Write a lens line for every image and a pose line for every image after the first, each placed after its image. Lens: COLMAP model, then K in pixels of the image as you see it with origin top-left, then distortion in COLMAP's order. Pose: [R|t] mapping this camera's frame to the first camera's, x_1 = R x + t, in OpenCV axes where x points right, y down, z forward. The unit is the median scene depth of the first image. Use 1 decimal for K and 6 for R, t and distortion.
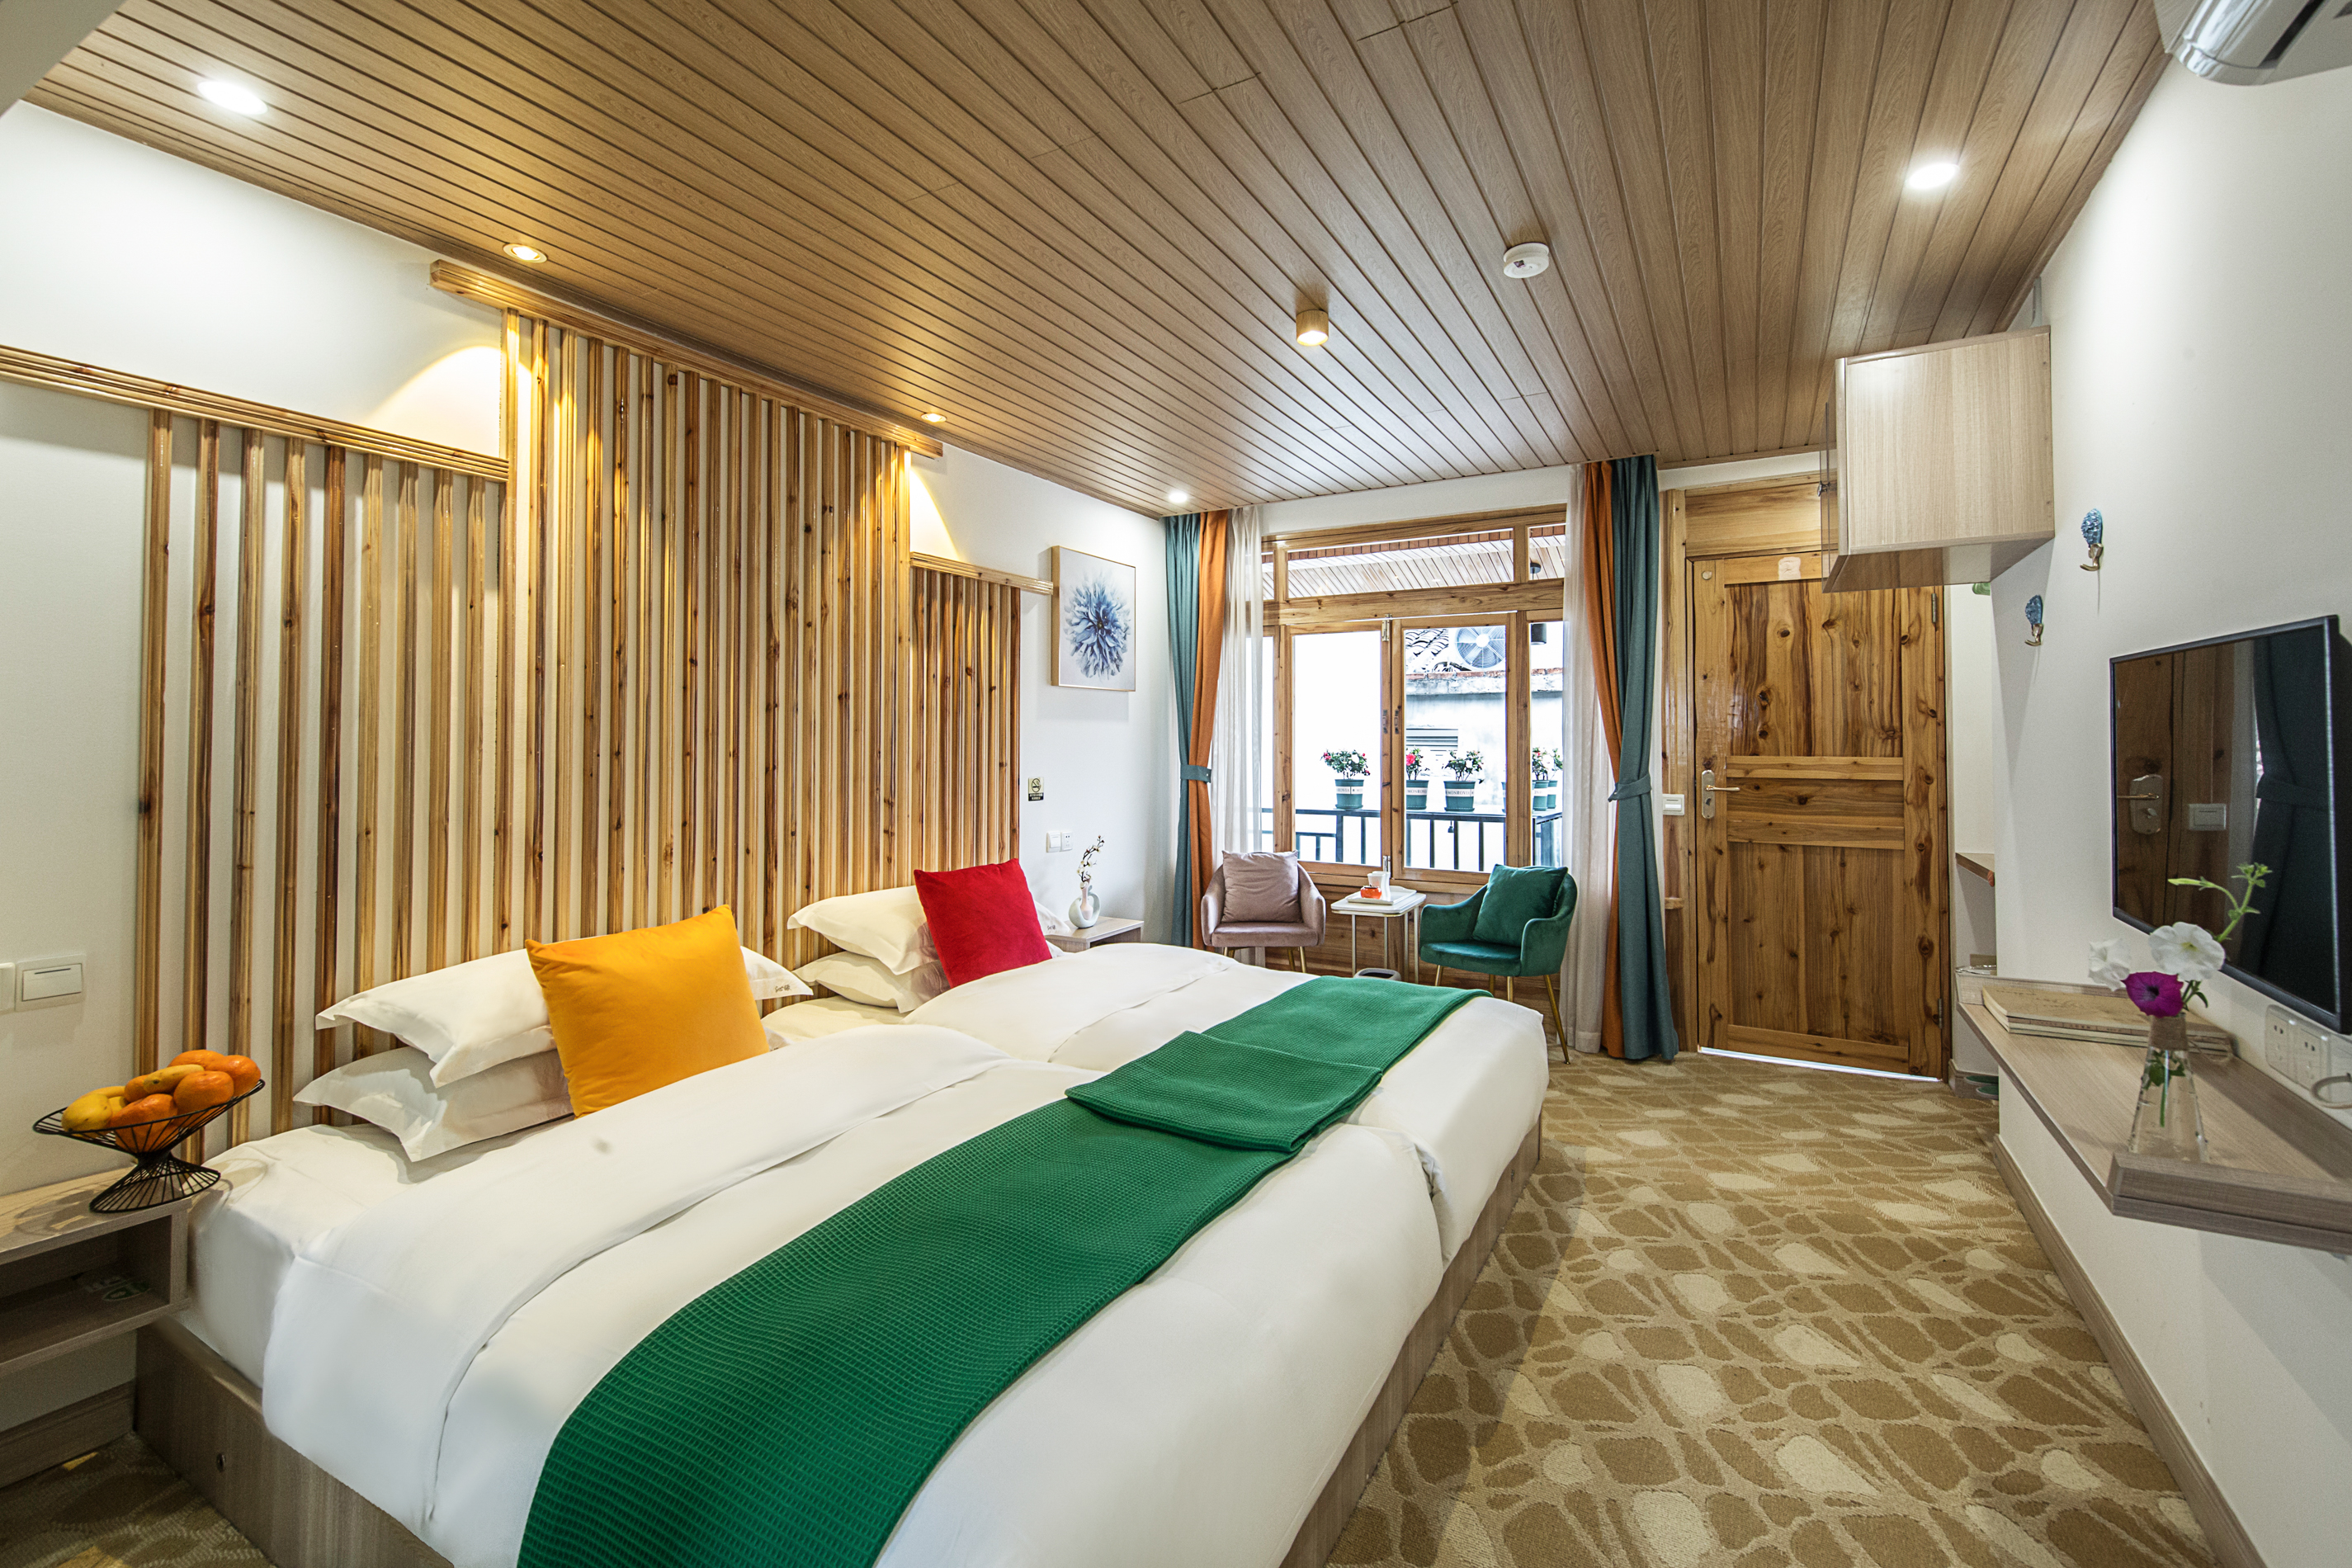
lens RADIAL K [[1002.8, 0, 1179.2], [0, 1002.8, 721.9], [0, 0, 1]] dist [0.001073, -0.000408]
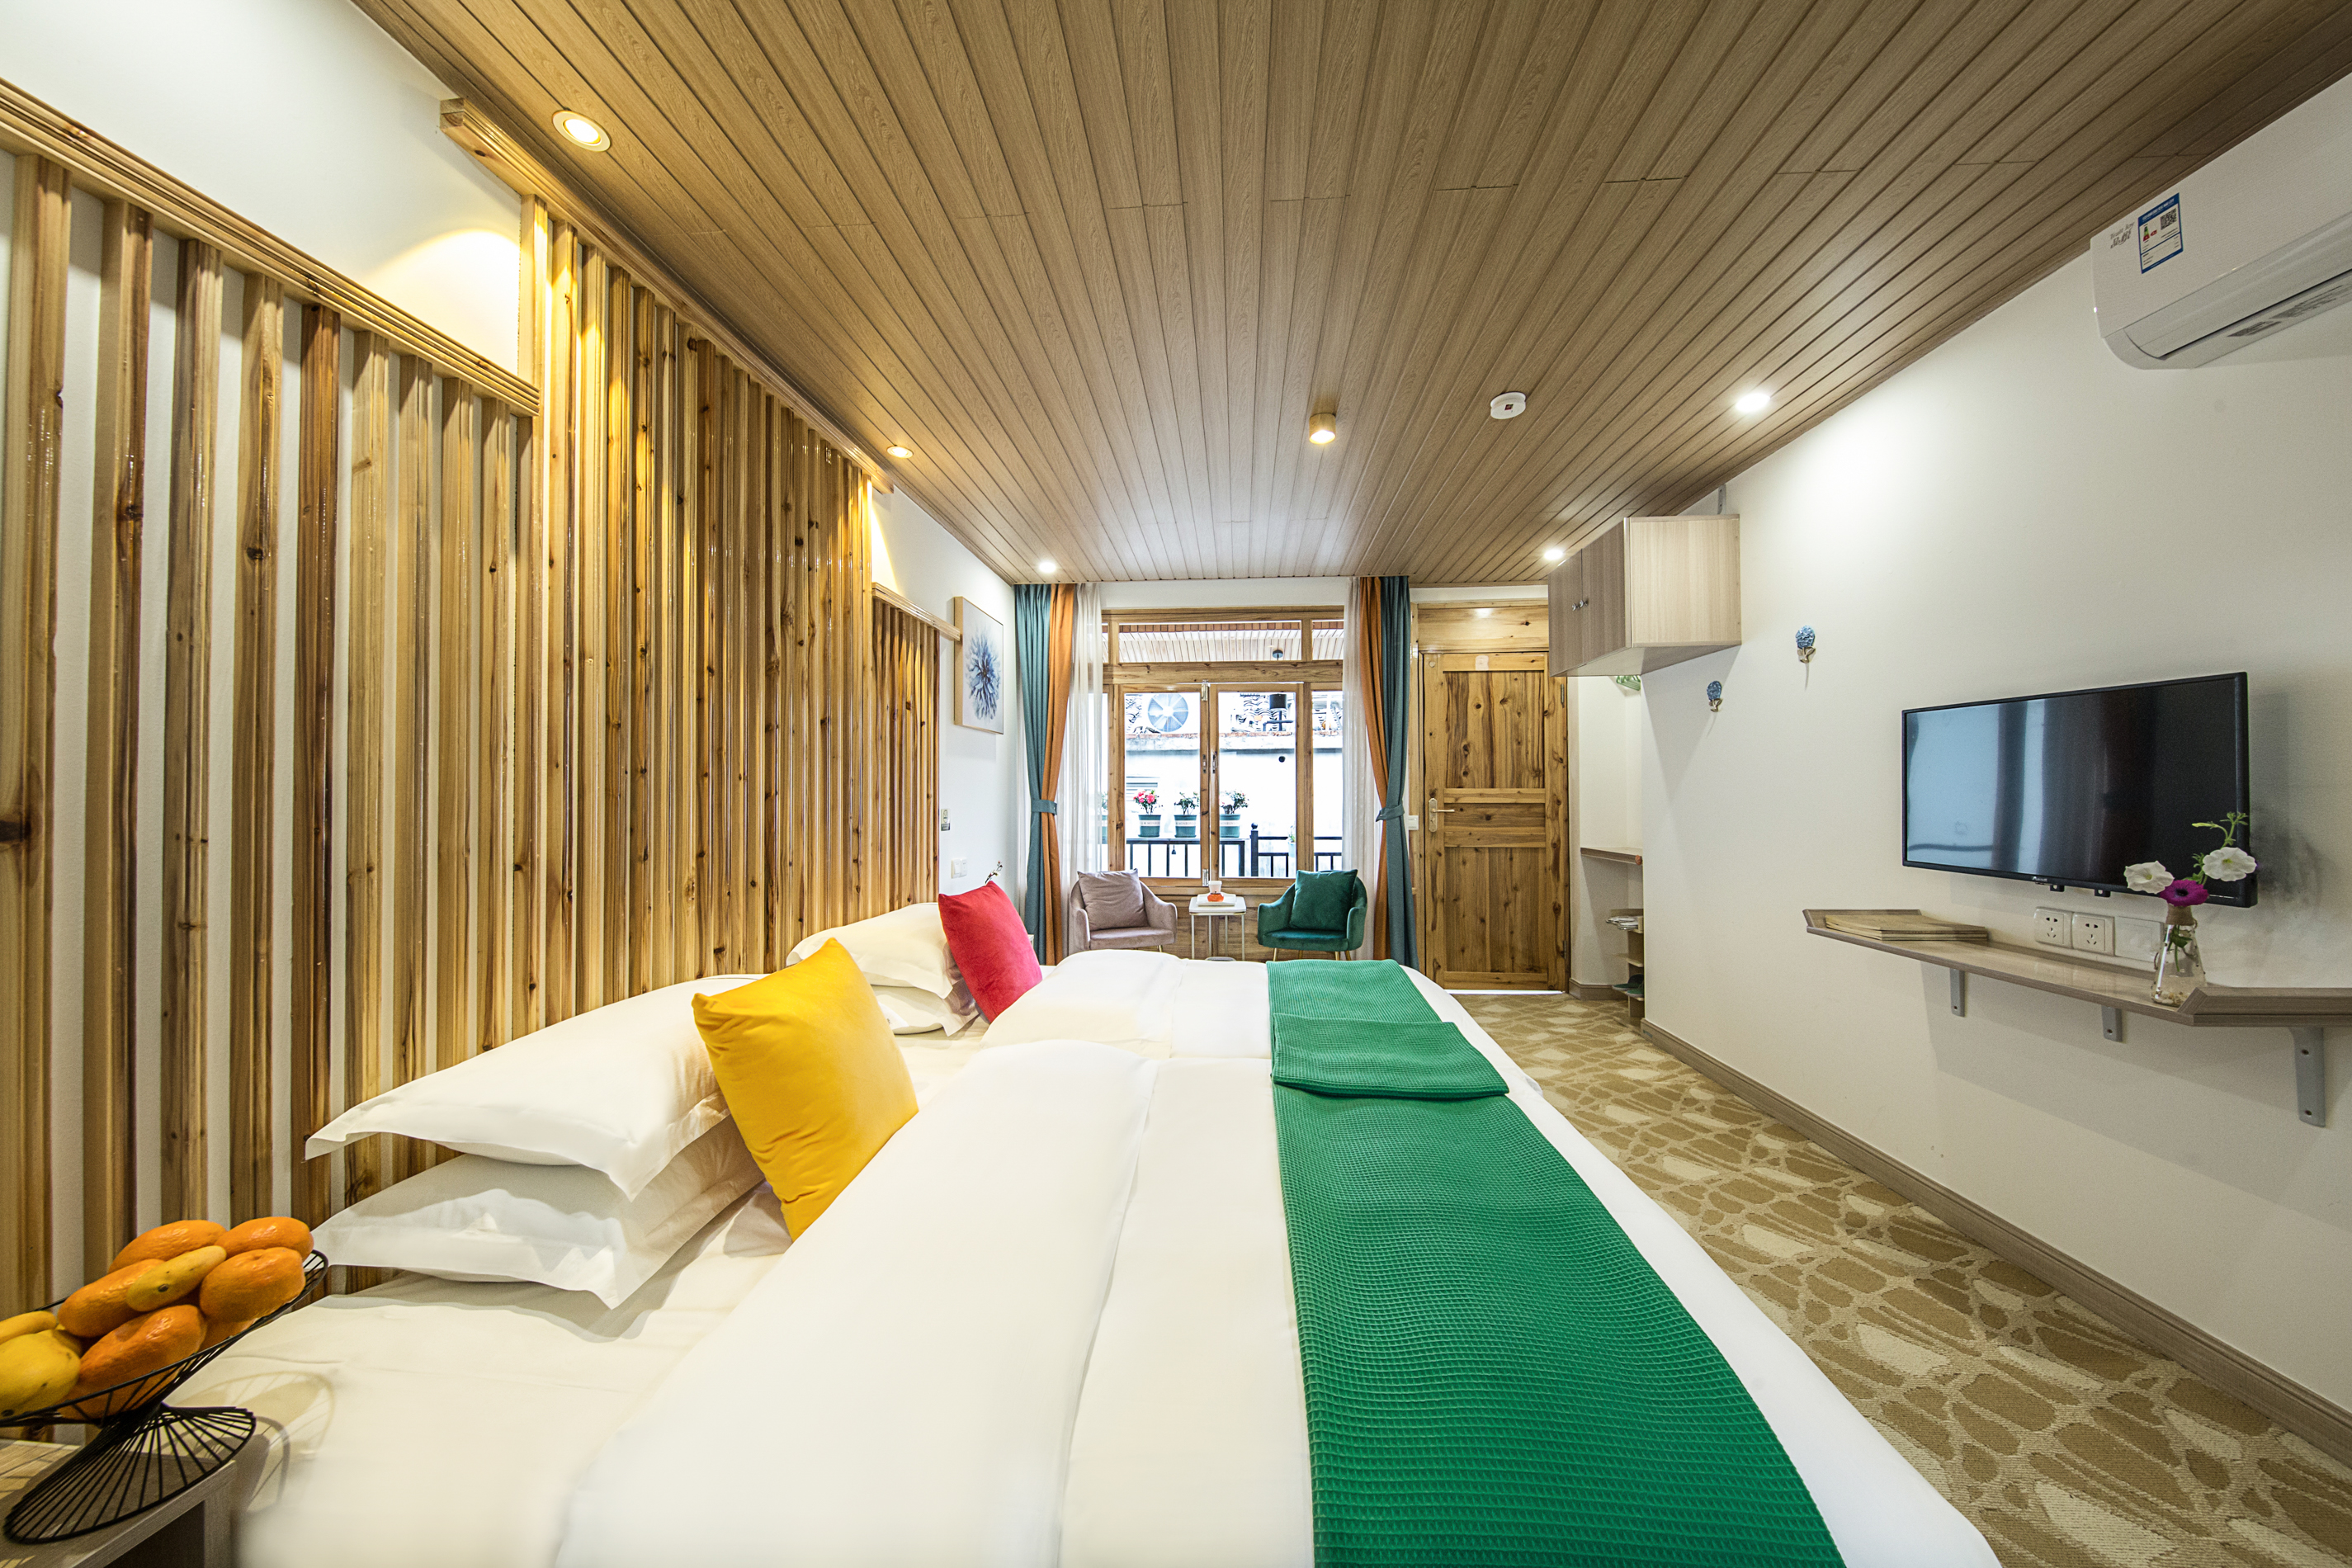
lens RADIAL K [[771.7, 0, 1176.0], [0, 771.7, 784.0], [0, 0, 1]] dist [0.000218, -0.003942]
pose [[0.904507, 0.003360, 0.426445, -0.306835], [-0.005753, 0.999974, 0.004324, 0.026454], [-0.426419, -0.006364, 0.904503, 0.159275]]
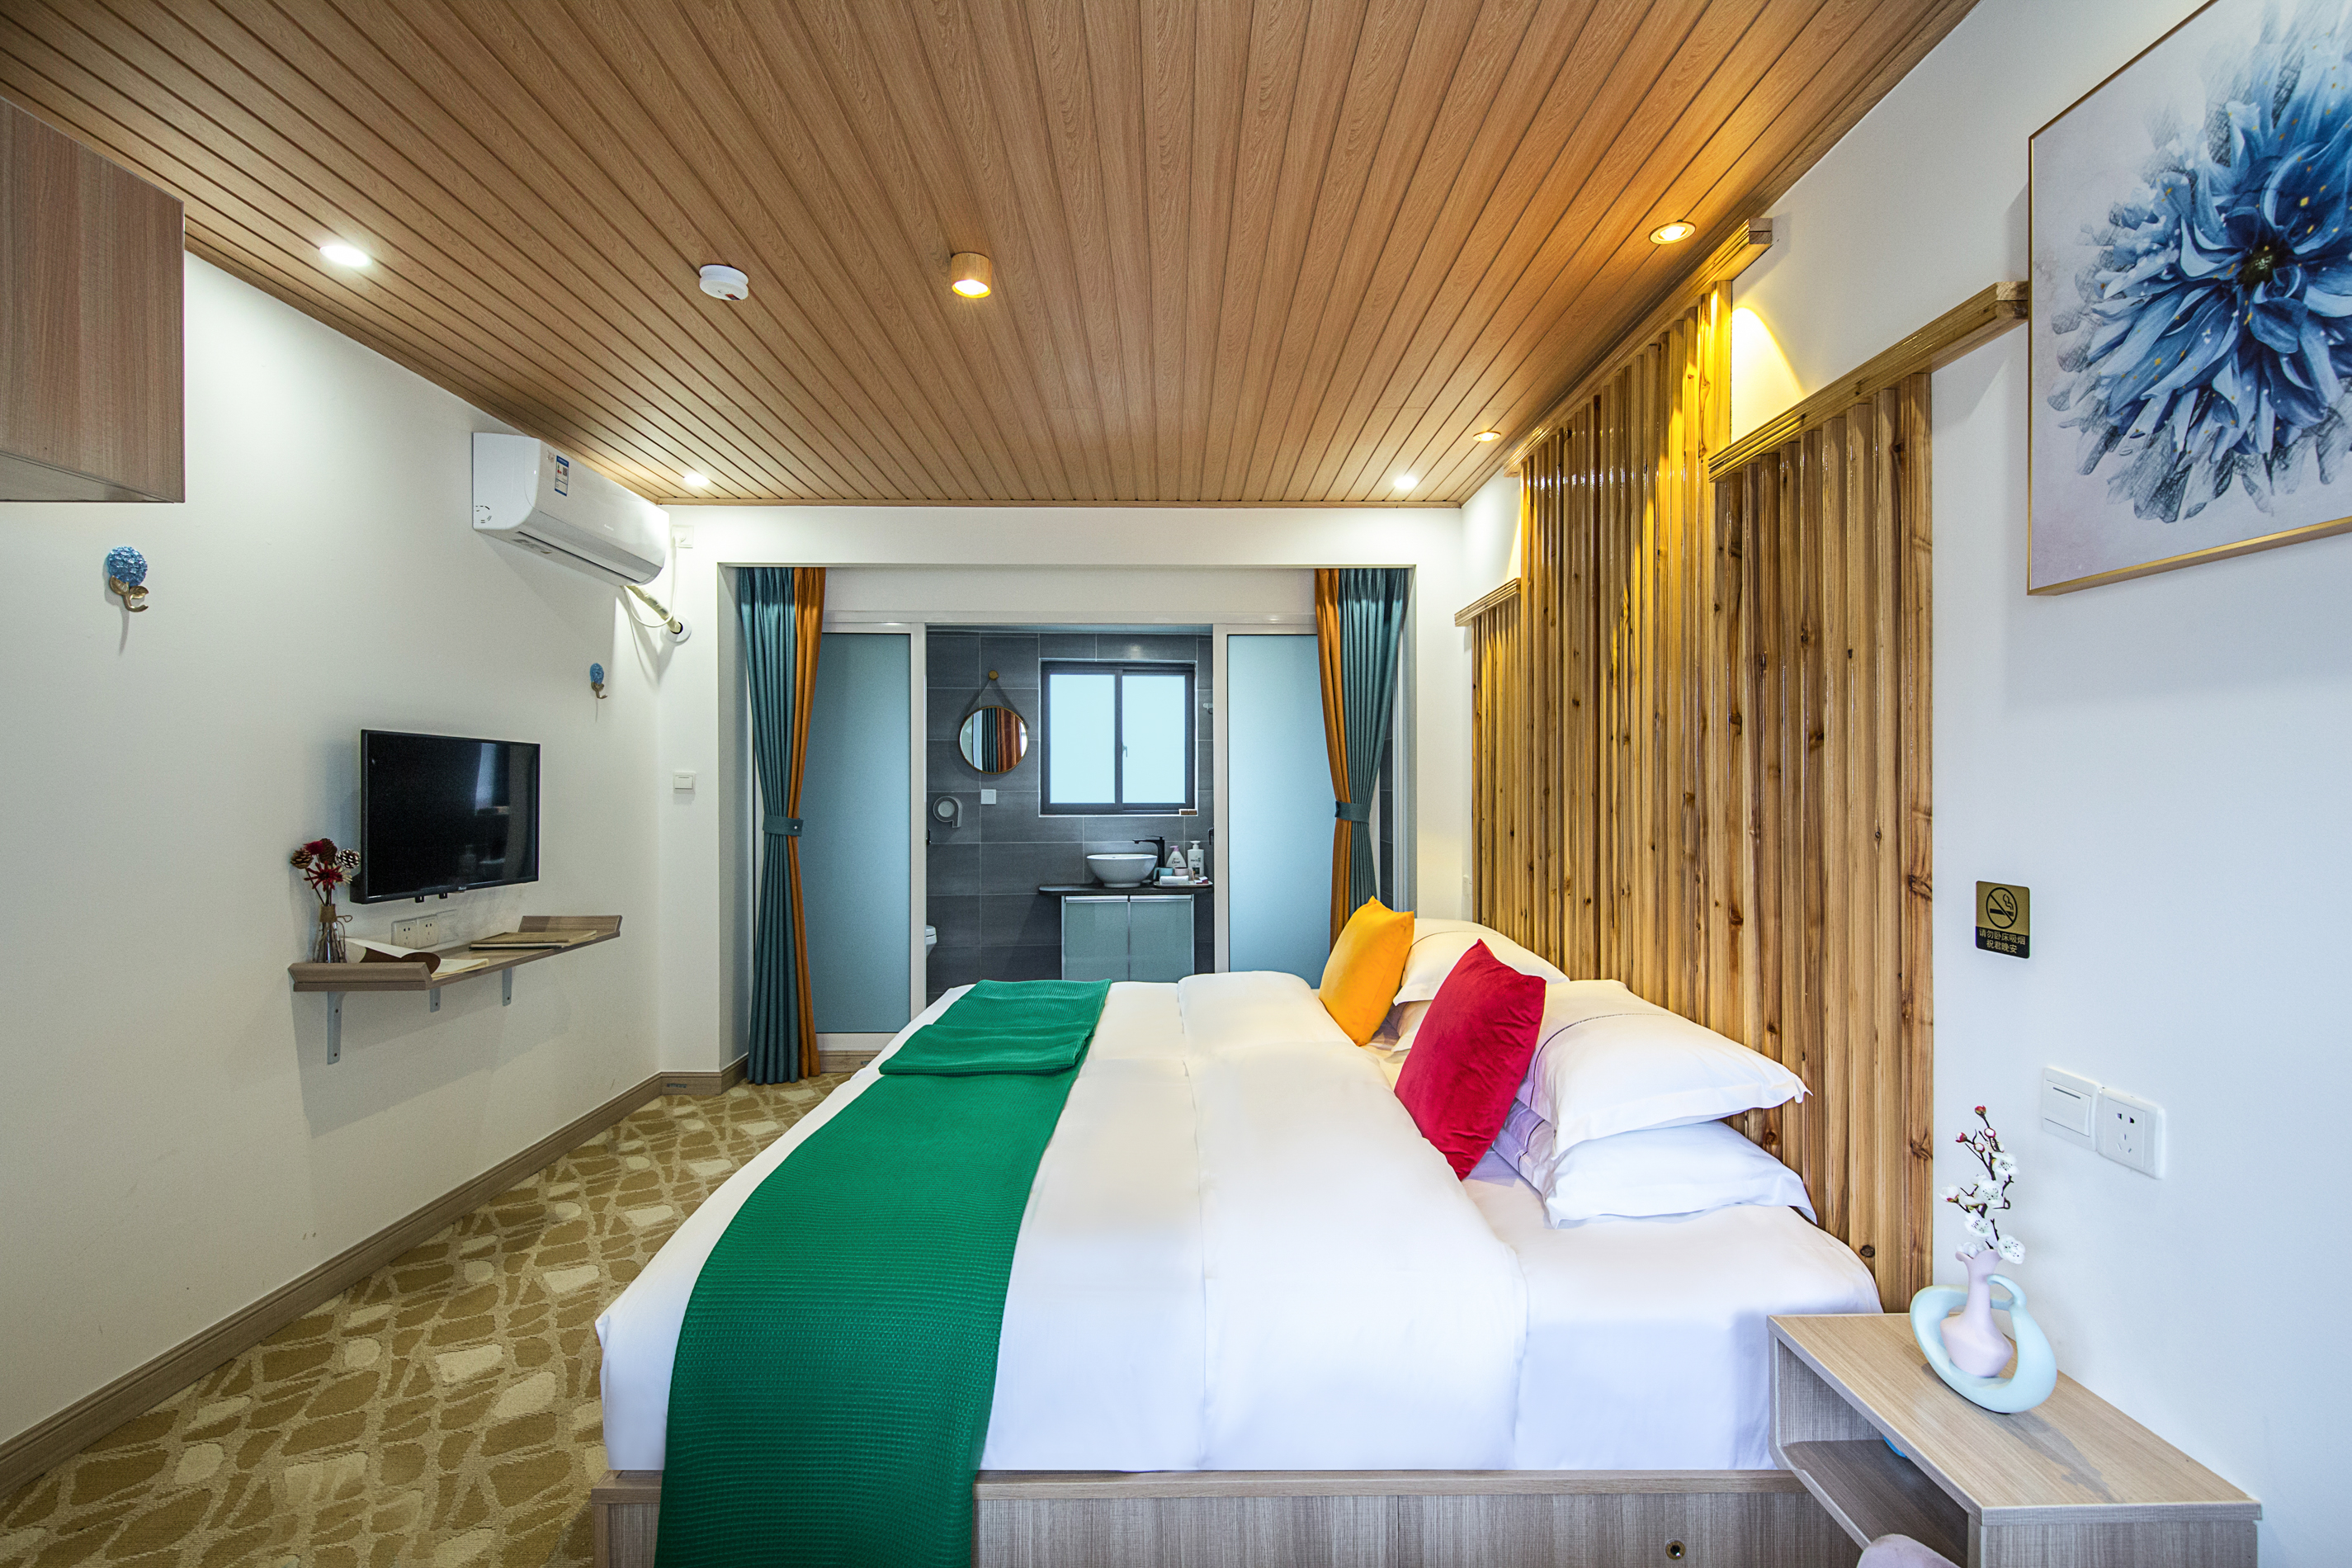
lens RADIAL K [[1092.4, 0, 1176.0], [0, 1092.4, 784.0], [0, 0, 1]] dist [0.000807, 0.000141]
pose [[-0.864966, 0.003346, -0.501819, 0.310317], [0.012377, 0.999816, -0.014667, 0.026345], [0.501677, -0.018897, -0.864848, 1.309907]]
